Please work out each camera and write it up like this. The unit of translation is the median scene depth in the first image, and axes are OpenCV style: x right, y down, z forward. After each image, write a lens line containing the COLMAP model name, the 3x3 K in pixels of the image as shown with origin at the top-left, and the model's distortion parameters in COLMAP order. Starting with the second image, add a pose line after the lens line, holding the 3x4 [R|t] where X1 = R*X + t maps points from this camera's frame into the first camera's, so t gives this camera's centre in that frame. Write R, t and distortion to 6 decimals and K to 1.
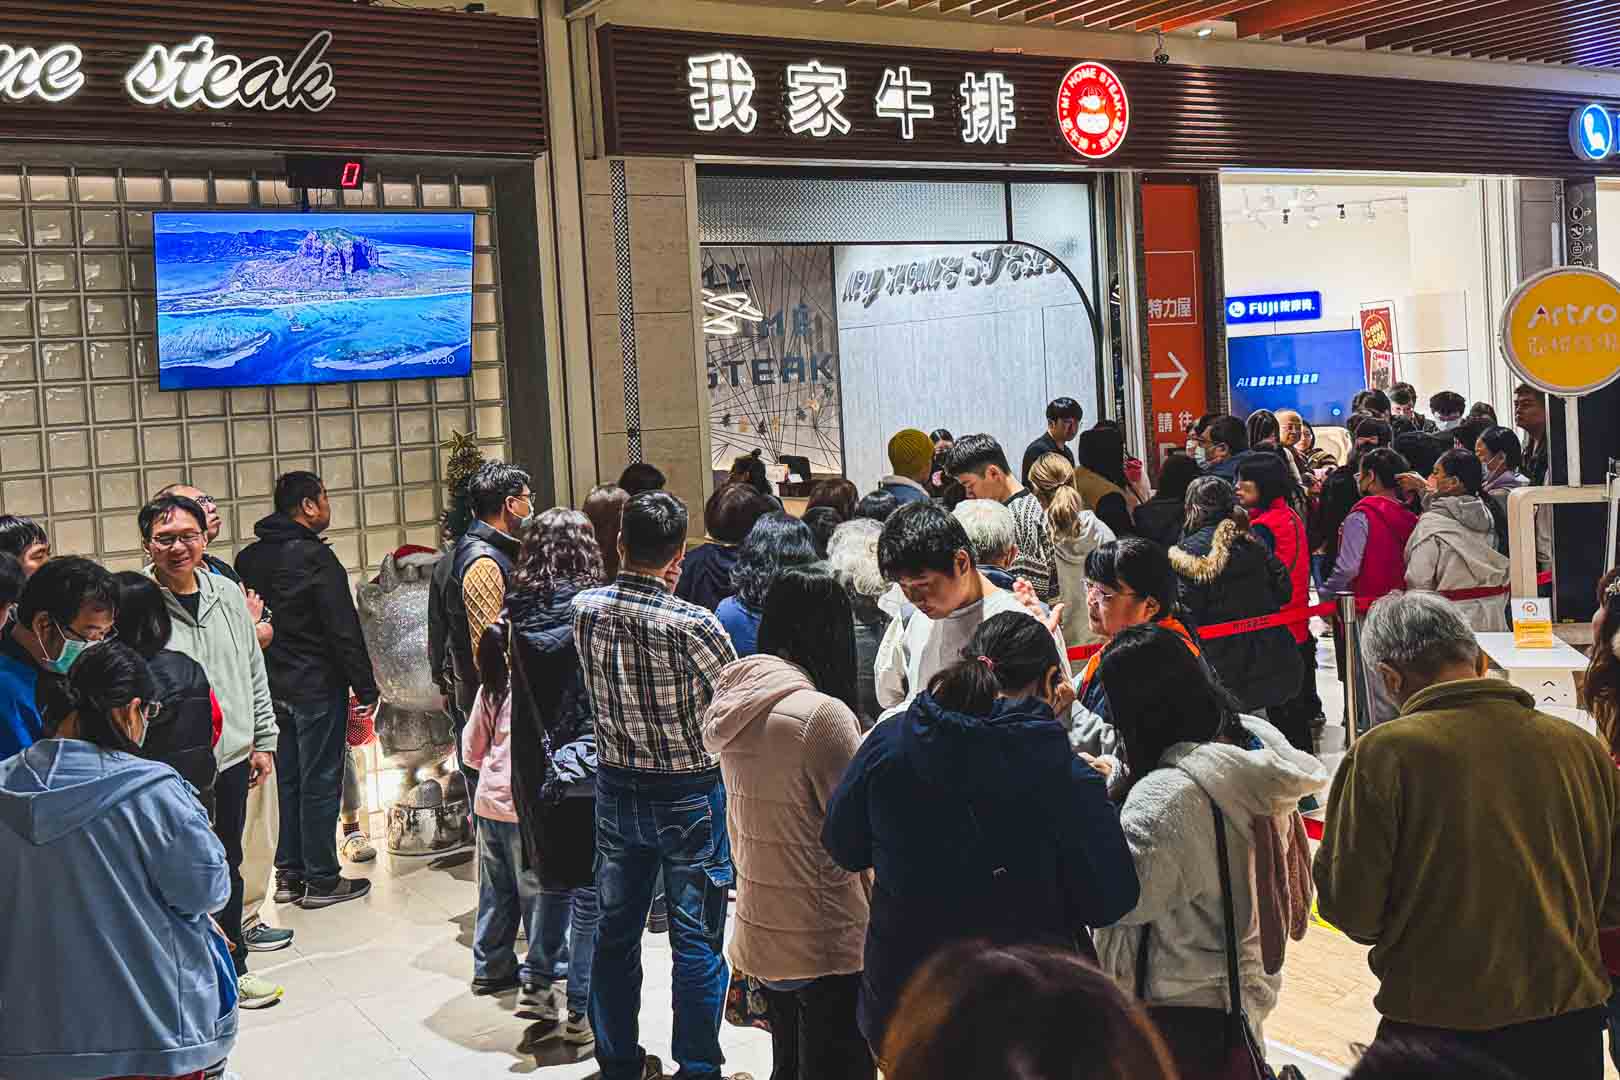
lens RADIAL K [[1570.3, 0, 808.2], [0, 1570.3, 540.6], [0, 0, 1]] dist [-0.119849, 0.000000]
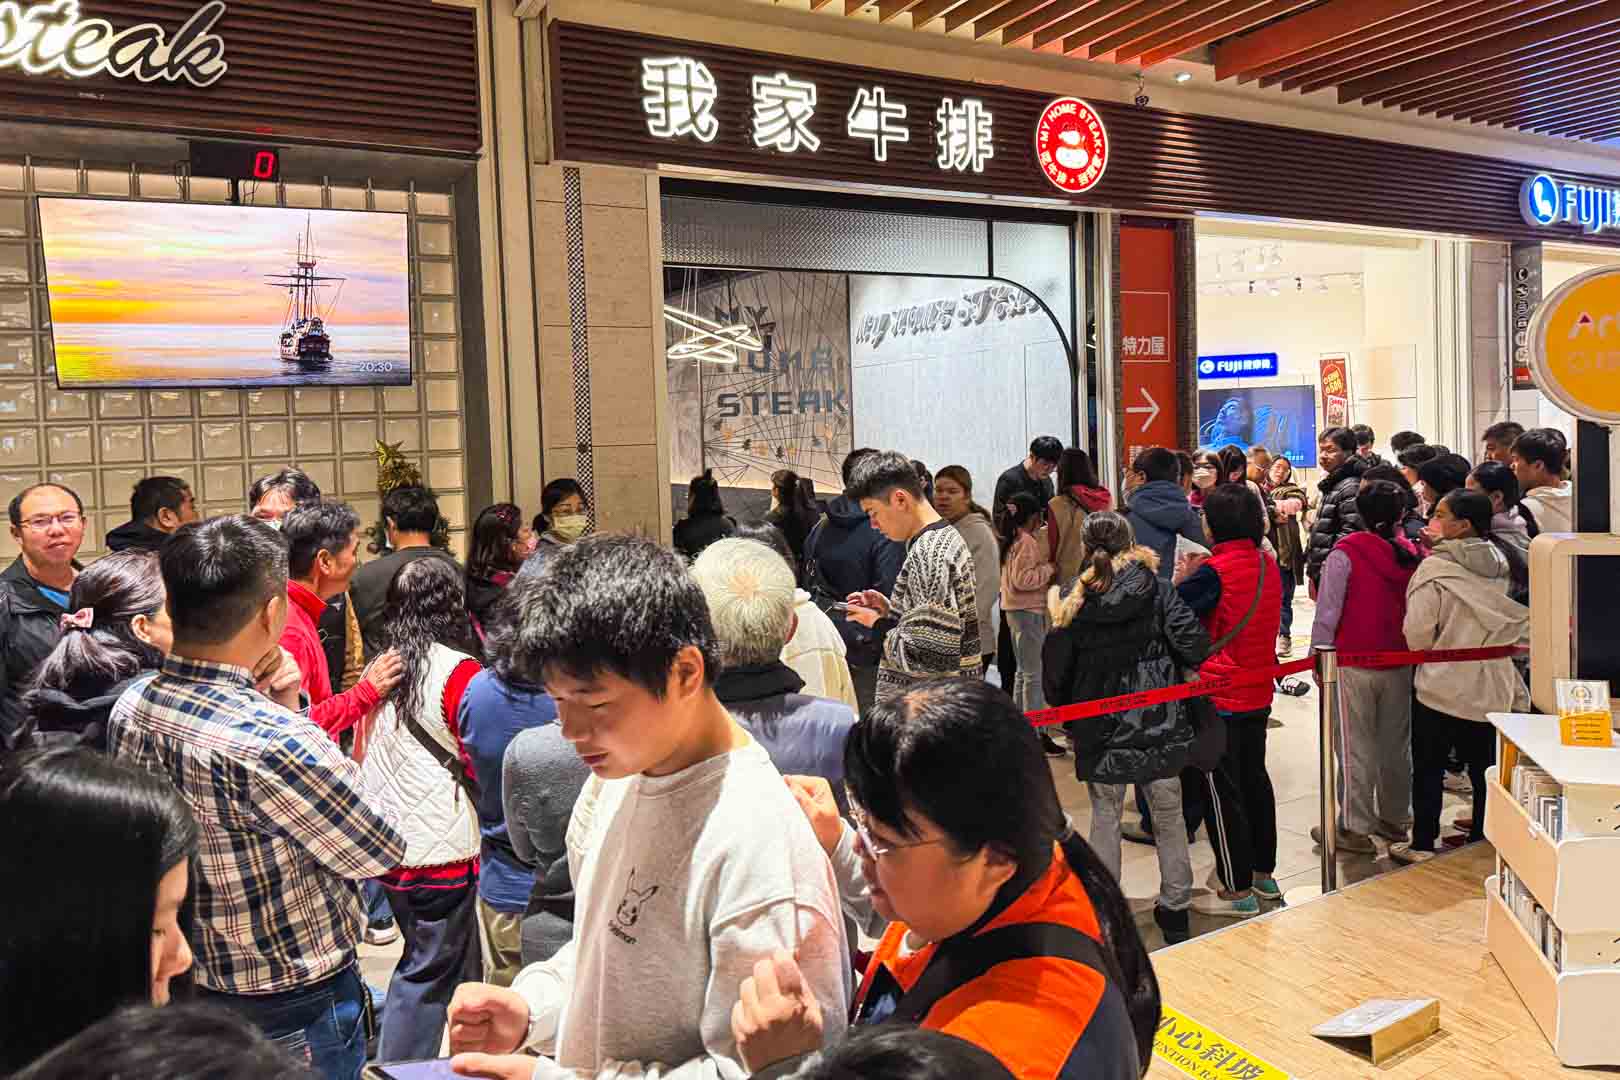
lens RADIAL K [[1139.8, 0, 858.9], [0, 1139.8, 546.1], [0, 0, 1]] dist [-0.052647, -0.020916]
pose [[0.999441, 0.025396, -0.021725, 0.073673], [-0.025316, 0.999672, 0.003988, -0.014183], [0.021819, -0.003436, 0.999756, 0.279888]]
